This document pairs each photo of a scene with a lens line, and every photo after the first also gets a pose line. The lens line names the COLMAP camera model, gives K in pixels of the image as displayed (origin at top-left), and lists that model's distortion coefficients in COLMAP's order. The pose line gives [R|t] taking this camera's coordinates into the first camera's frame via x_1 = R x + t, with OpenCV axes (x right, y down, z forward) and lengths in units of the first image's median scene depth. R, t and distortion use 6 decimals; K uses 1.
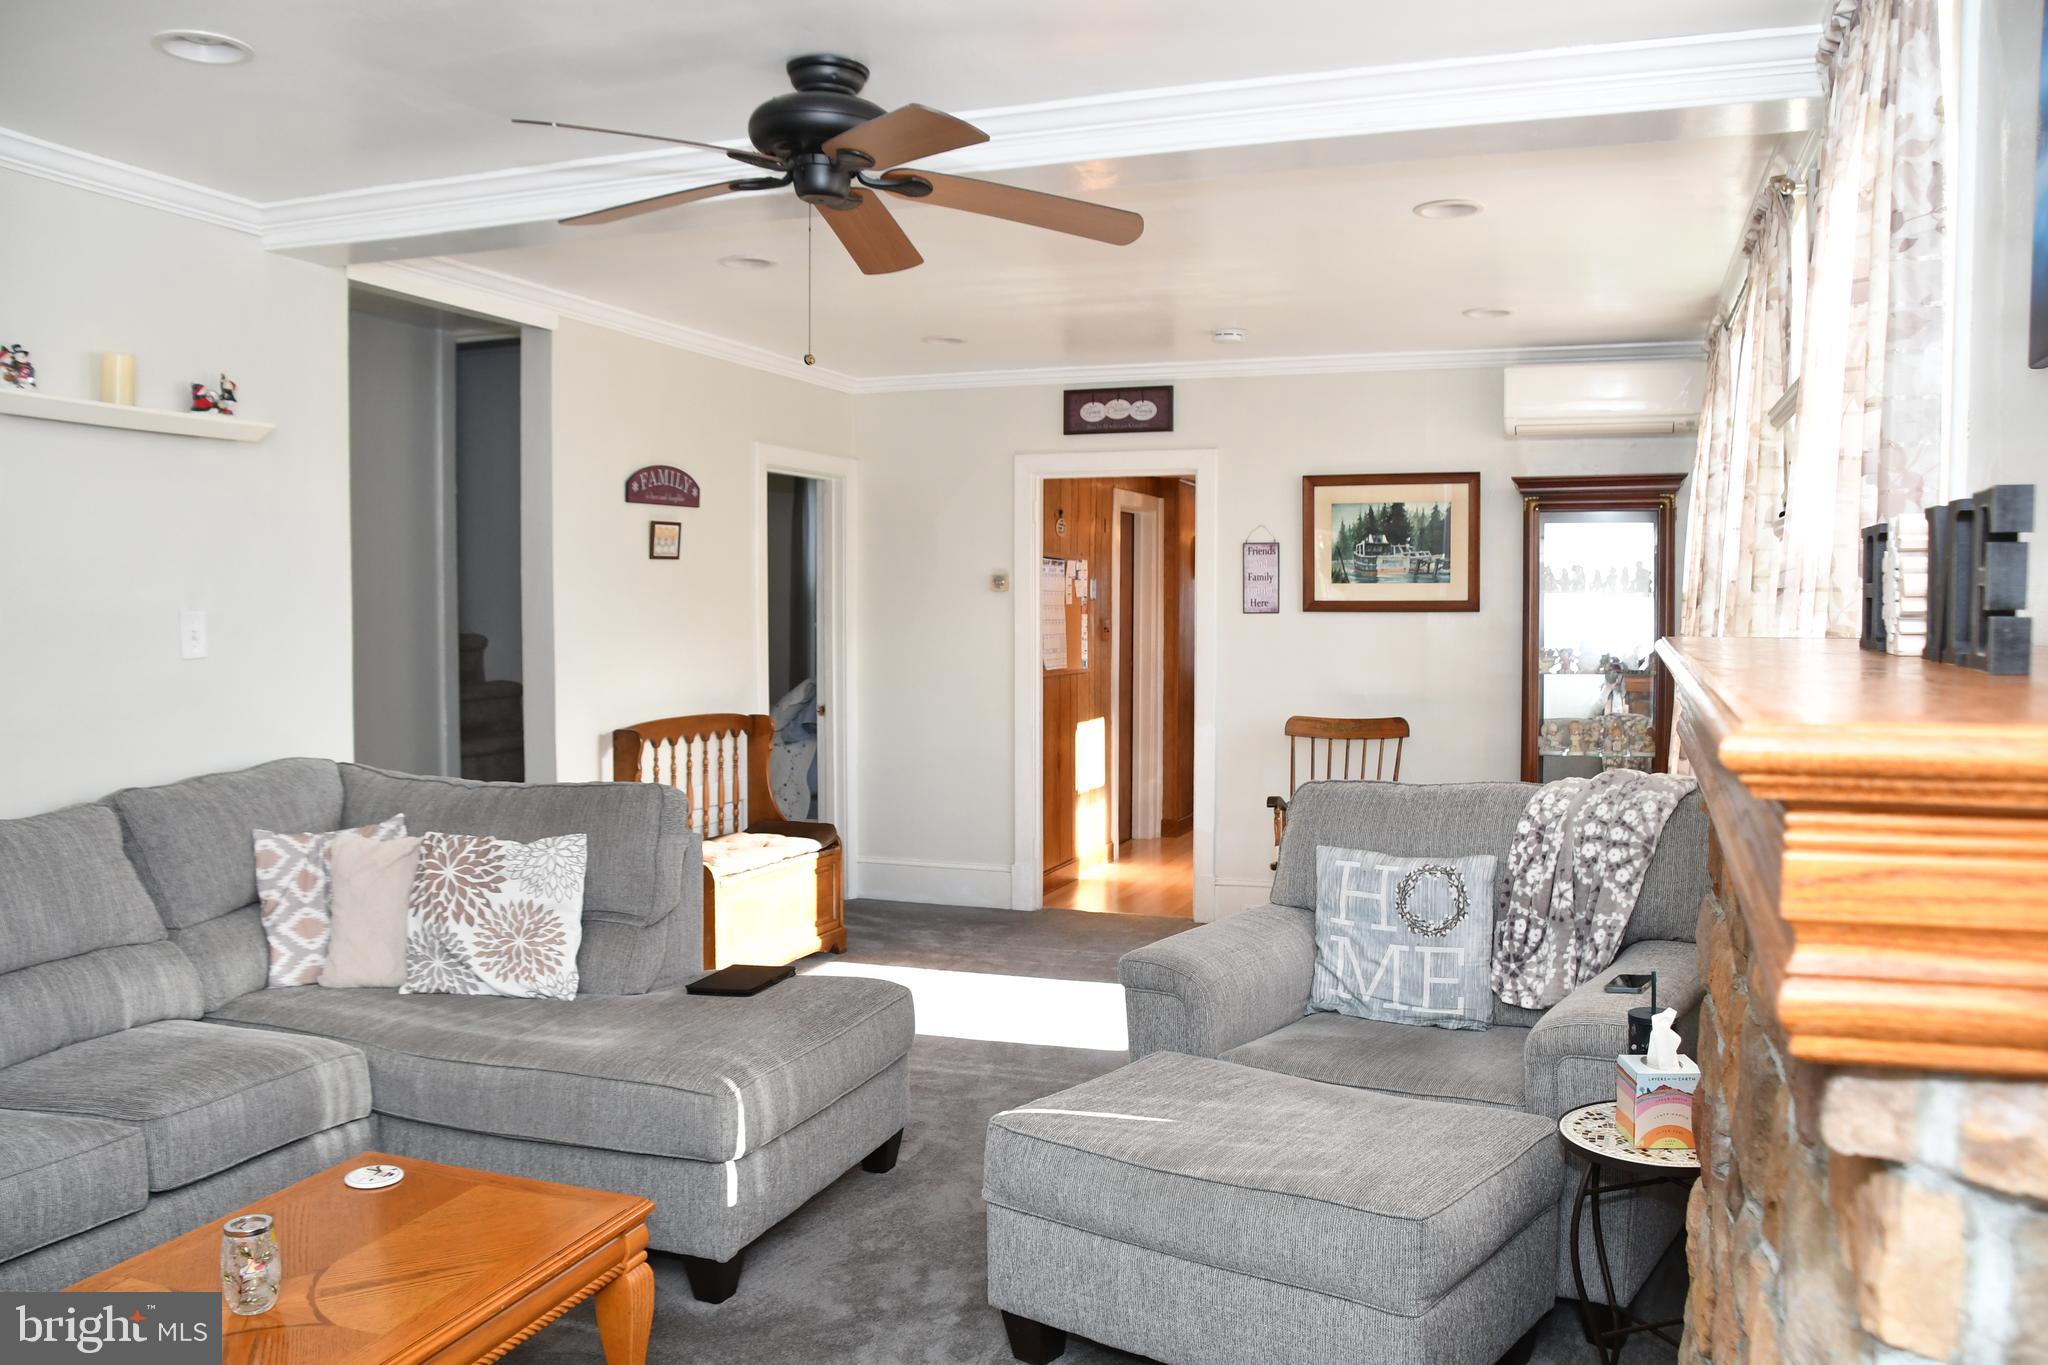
lens RADIAL K [[1617.7, 0, 1033.2], [0, 1617.7, 682.5], [0, 0, 1]] dist [-0.127822, 0.037933]
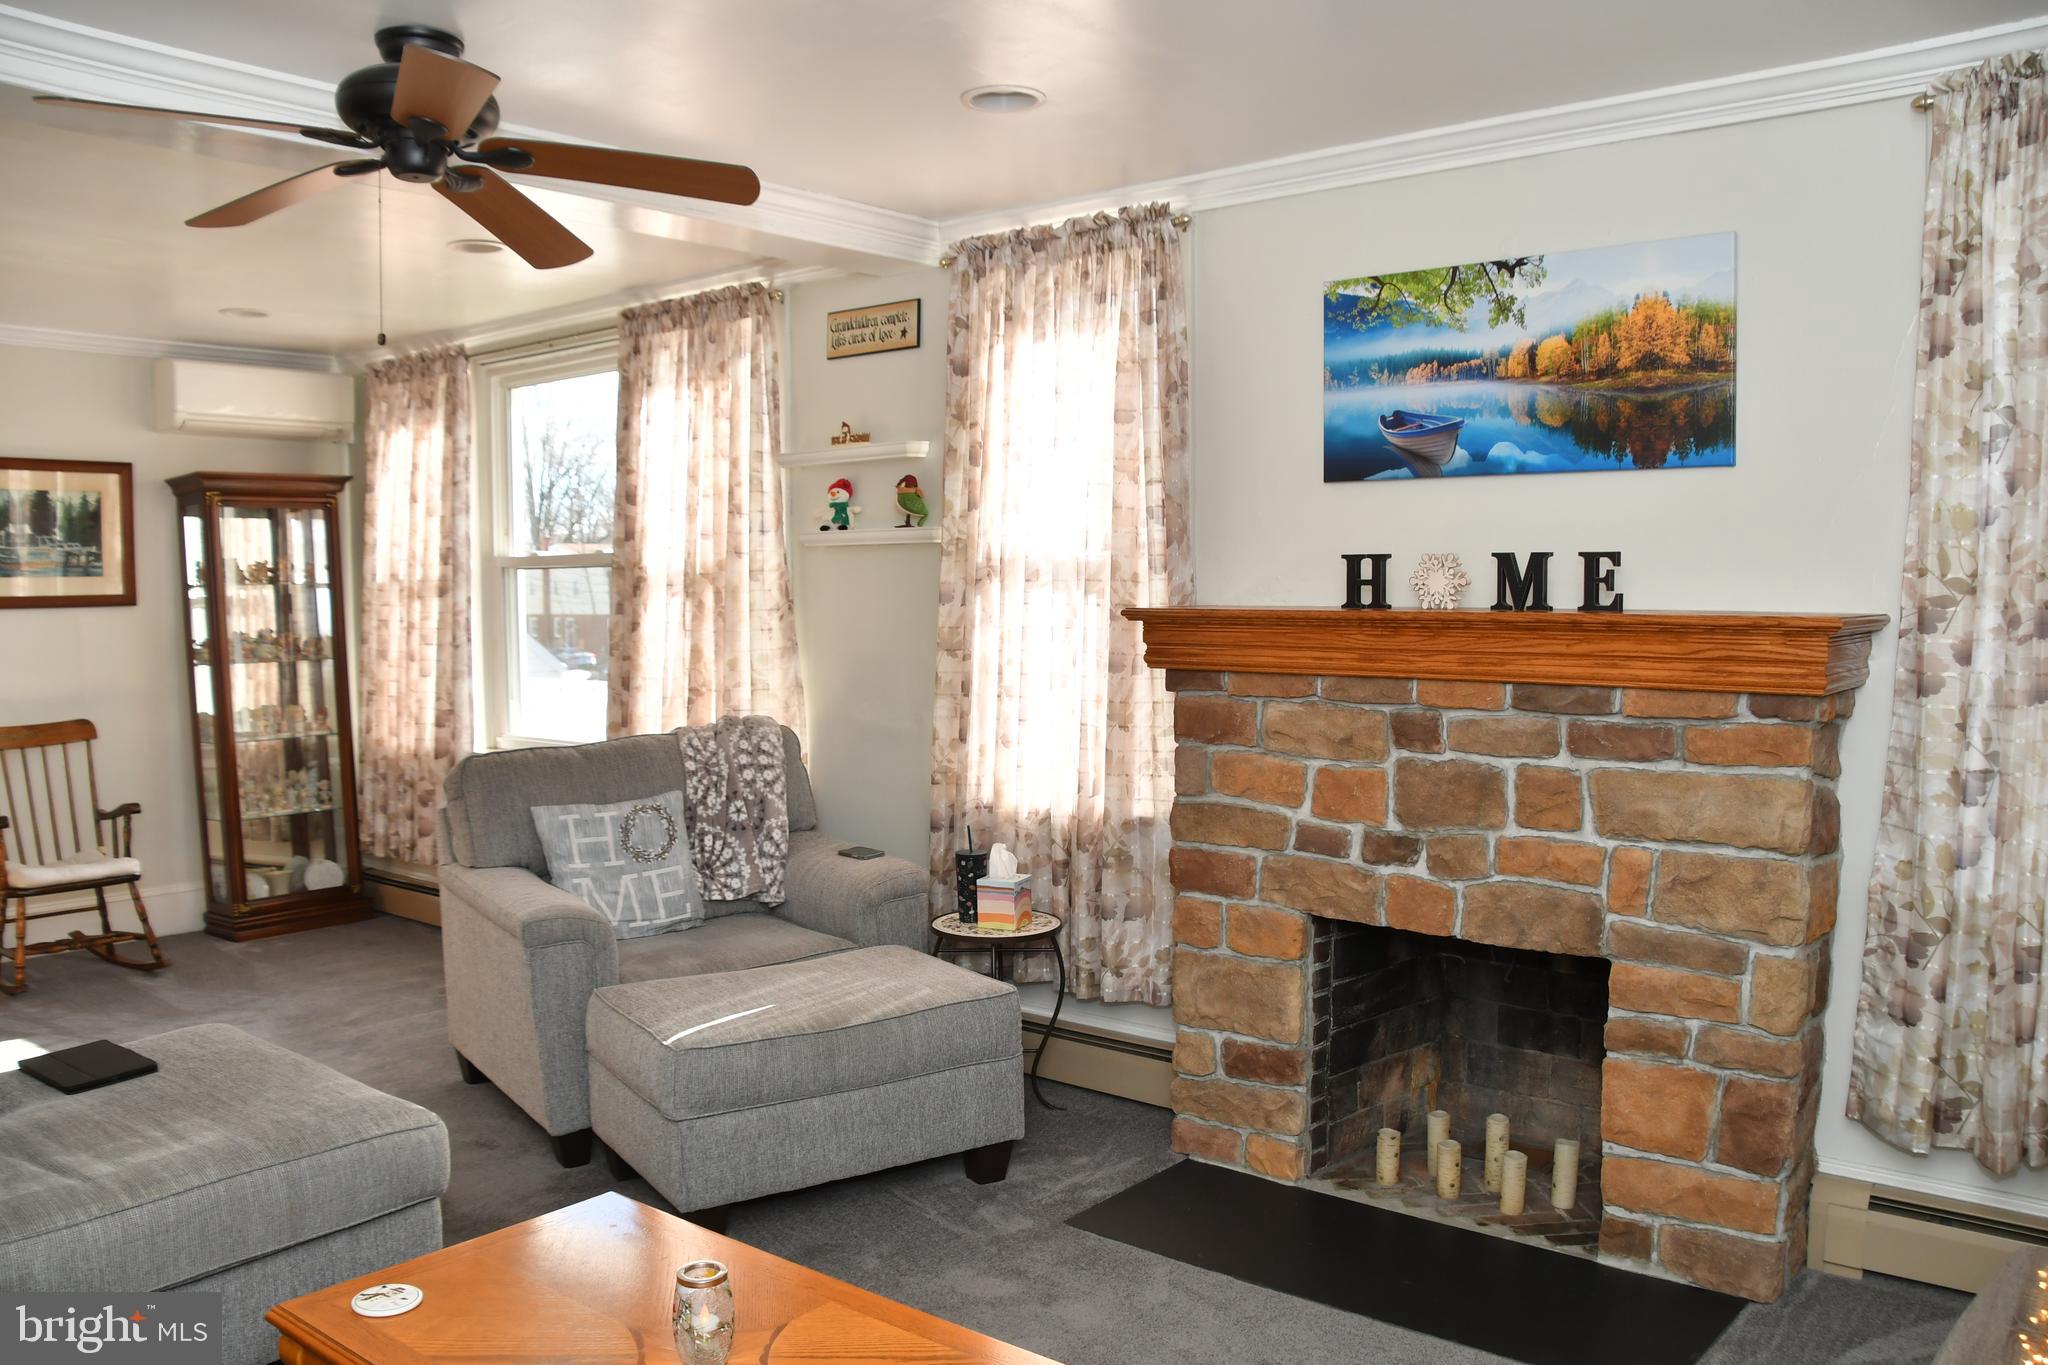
lens RADIAL K [[1617.7, 0, 1038.1], [0, 1617.7, 689.3], [0, 0, 1]] dist [-0.127822, 0.037933]
pose [[0.320394, -0.061282, 0.945300, -0.810233], [0.052133, 0.997534, 0.046999, -0.016539], [-0.945849, 0.034223, 0.322799, 0.312005]]
